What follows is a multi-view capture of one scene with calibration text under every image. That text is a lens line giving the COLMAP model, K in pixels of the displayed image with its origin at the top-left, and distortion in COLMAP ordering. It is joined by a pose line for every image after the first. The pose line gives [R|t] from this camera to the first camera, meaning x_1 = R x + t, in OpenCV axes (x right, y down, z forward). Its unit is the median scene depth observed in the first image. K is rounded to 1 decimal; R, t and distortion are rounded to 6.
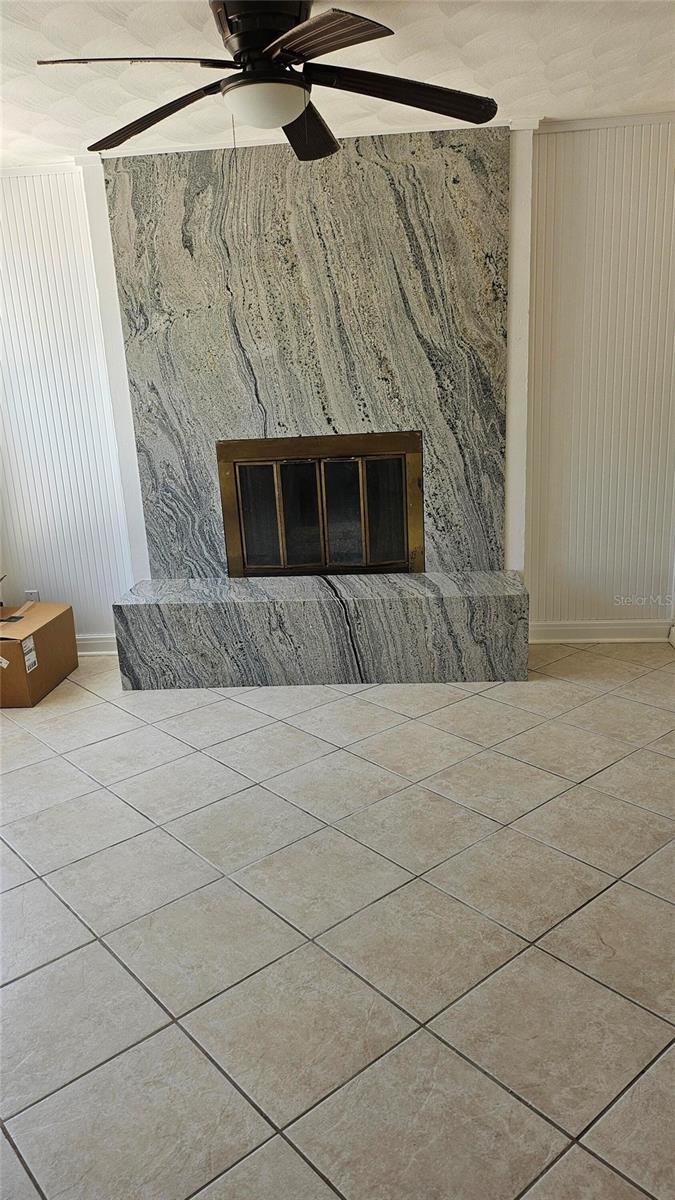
lens RADIAL K [[862.7, 0, 333.0], [0, 862.7, 627.1], [0, 0, 1]] dist [0.011321, -0.026685]
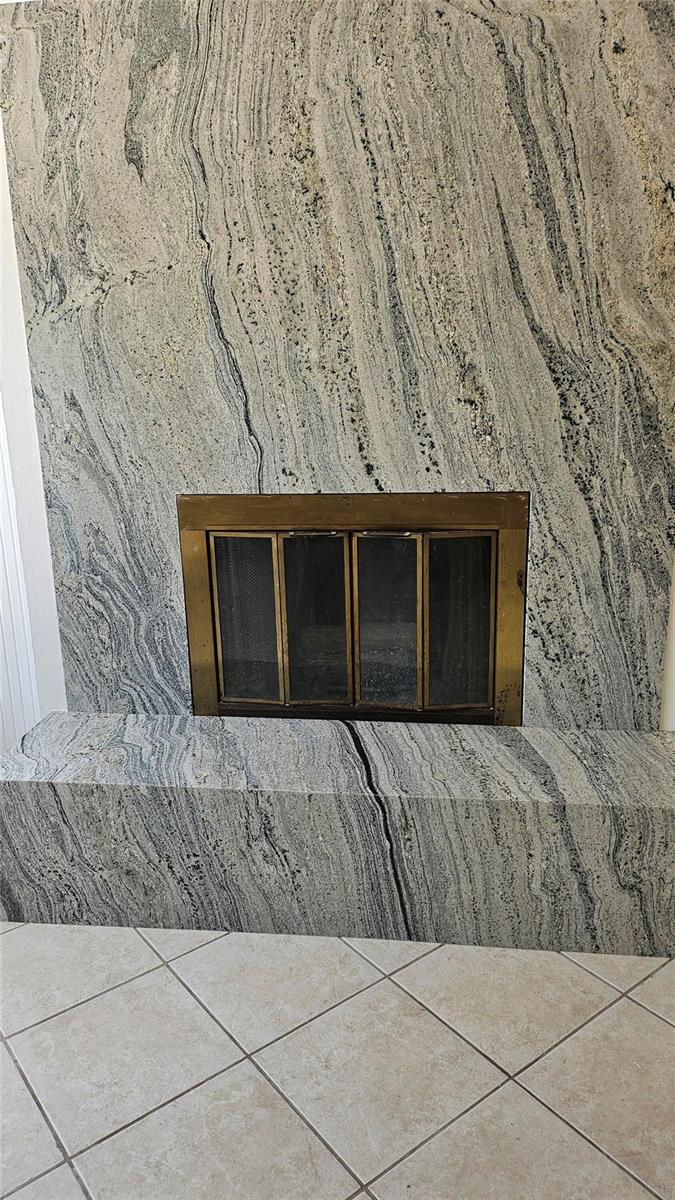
lens RADIAL K [[862.7, 0, 339.7], [0, 862.7, 602.2], [0, 0, 1]] dist [0.011321, -0.026685]
pose [[0.998545, 0.041605, -0.034312, -0.000768], [-0.042811, 0.998463, -0.035205, -0.131282], [0.032795, 0.036622, 0.998791, 0.433040]]
